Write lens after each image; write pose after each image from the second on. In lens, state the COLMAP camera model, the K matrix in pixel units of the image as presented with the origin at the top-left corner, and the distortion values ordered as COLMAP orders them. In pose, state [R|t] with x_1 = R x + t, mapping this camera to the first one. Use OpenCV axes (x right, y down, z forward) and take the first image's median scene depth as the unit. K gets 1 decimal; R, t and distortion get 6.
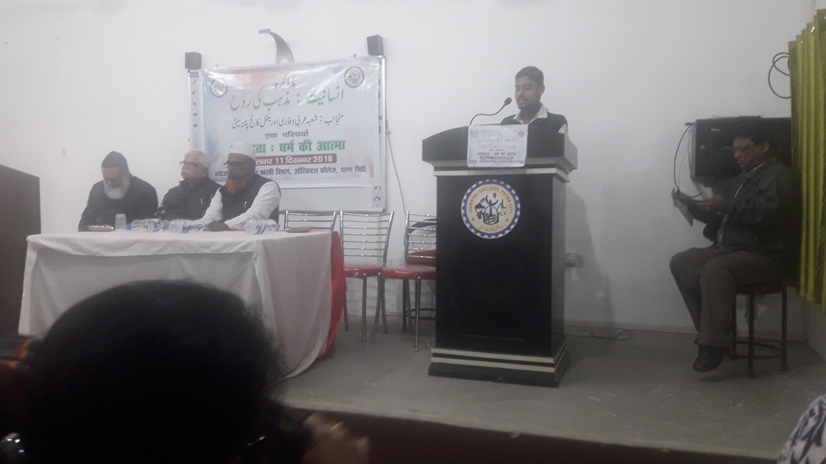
lens RADIAL K [[663.1, 0, 411.8], [0, 663.1, 213.2], [0, 0, 1]] dist [0.146418, -0.001281]
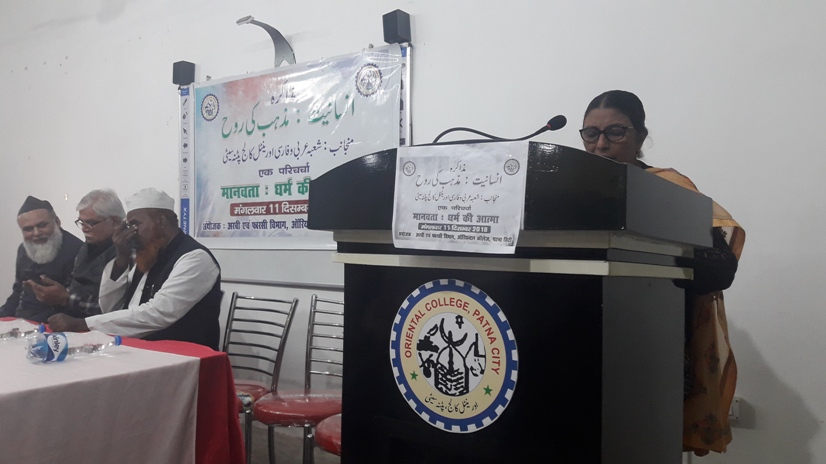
lens RADIAL K [[663.1, 0, 411.8], [0, 663.1, 213.2], [0, 0, 1]] dist [0.146418, -0.001281]
pose [[0.956740, 0.004368, -0.290910, 0.208994], [-0.018080, 0.998847, -0.044463, -0.071503], [0.290381, 0.047799, 0.955717, 0.602519]]
